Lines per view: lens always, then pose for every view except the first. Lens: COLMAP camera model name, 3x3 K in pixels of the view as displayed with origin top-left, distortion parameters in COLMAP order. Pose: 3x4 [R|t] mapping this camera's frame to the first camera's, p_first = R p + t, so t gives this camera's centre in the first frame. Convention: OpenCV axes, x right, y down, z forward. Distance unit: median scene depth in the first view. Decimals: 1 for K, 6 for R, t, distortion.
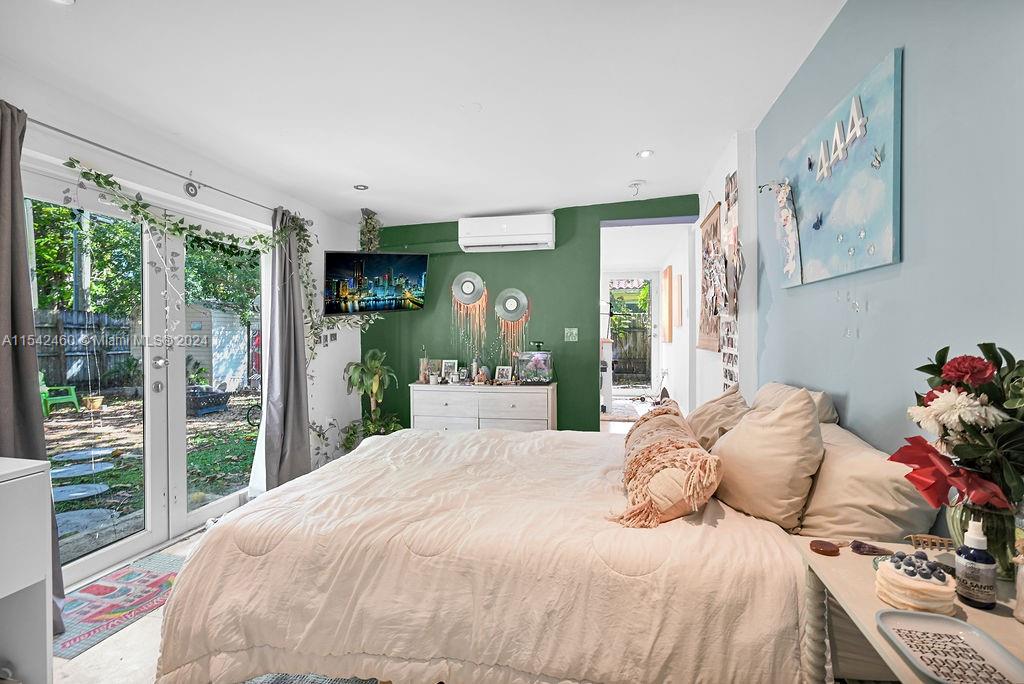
lens RADIAL K [[475.1, 0, 512.4], [0, 475.1, 334.7], [0, 0, 1]] dist [-0.000171, -0.000376]
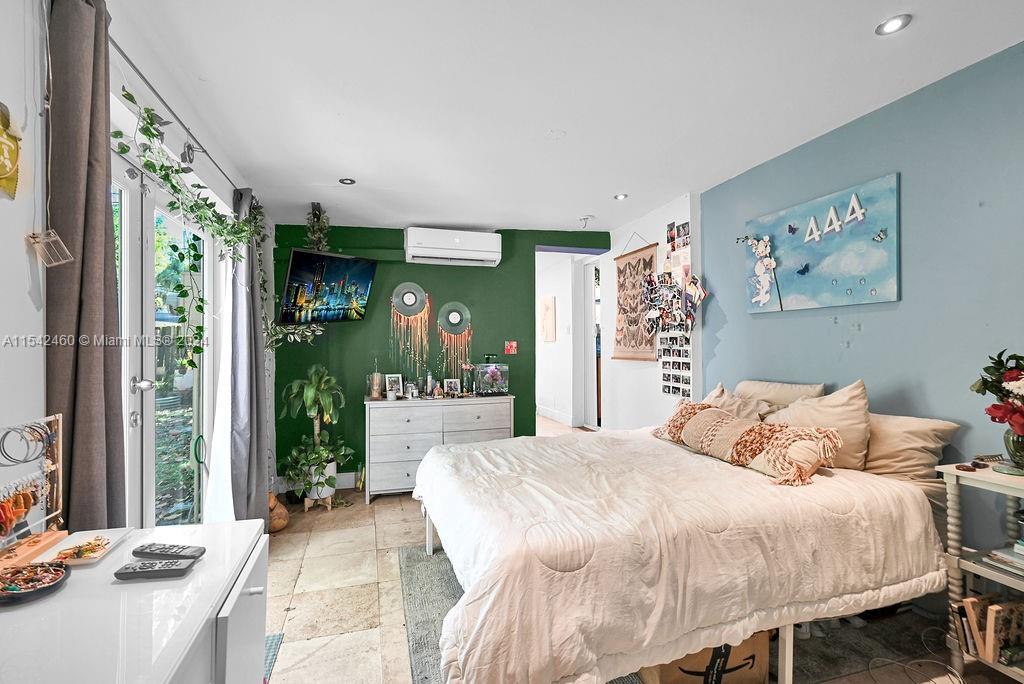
lens RADIAL K [[465.9, 0, 512.0], [0, 465.9, 342.0], [0, 0, 1]] dist [0.008138, 0.000402]
pose [[0.877546, 0.000521, 0.479492, -0.406850], [0.006252, 0.999902, -0.012528, 0.000834], [-0.479452, 0.013992, 0.877457, 0.074986]]
